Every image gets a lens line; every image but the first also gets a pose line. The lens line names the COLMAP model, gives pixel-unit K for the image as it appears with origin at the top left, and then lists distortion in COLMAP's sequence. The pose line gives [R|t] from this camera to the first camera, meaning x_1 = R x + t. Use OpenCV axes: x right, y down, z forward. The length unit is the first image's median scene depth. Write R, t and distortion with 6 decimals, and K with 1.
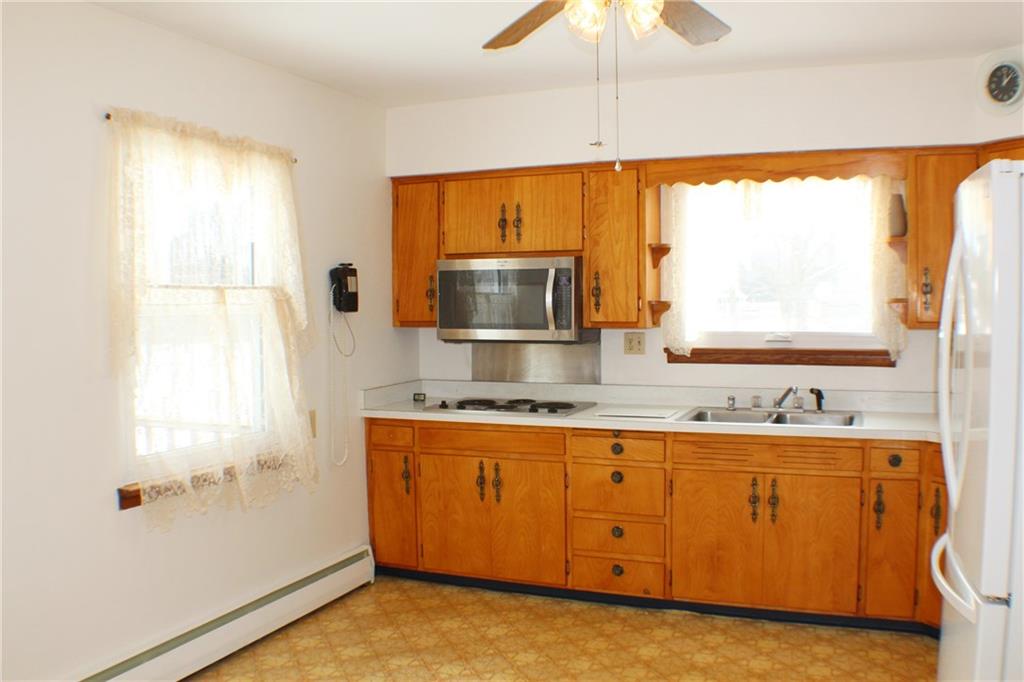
lens RADIAL K [[894.1, 0, 512.0], [0, 894.1, 341.0], [0, 0, 1]] dist [-0.205960, 0.099671]
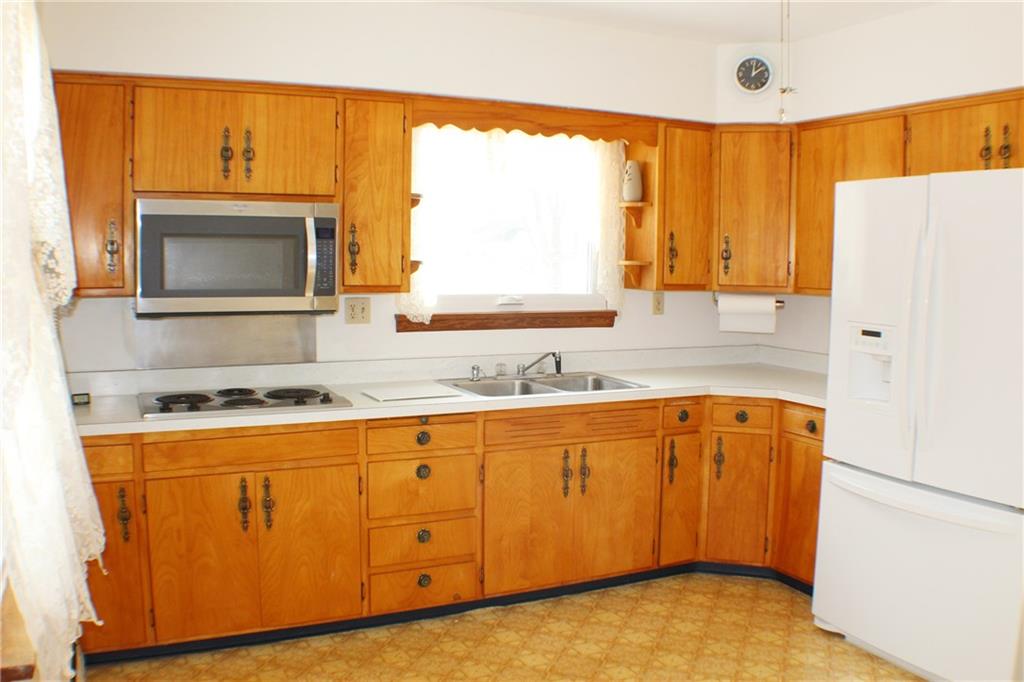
lens RADIAL K [[894.1, 0, 512.0], [0, 894.1, 341.0], [0, 0, 1]] dist [-0.205960, 0.099671]
pose [[0.663897, -0.053129, 0.745935, -0.429363], [0.015151, 0.998224, 0.057613, -0.016188], [-0.747671, -0.026947, 0.663523, 0.371187]]
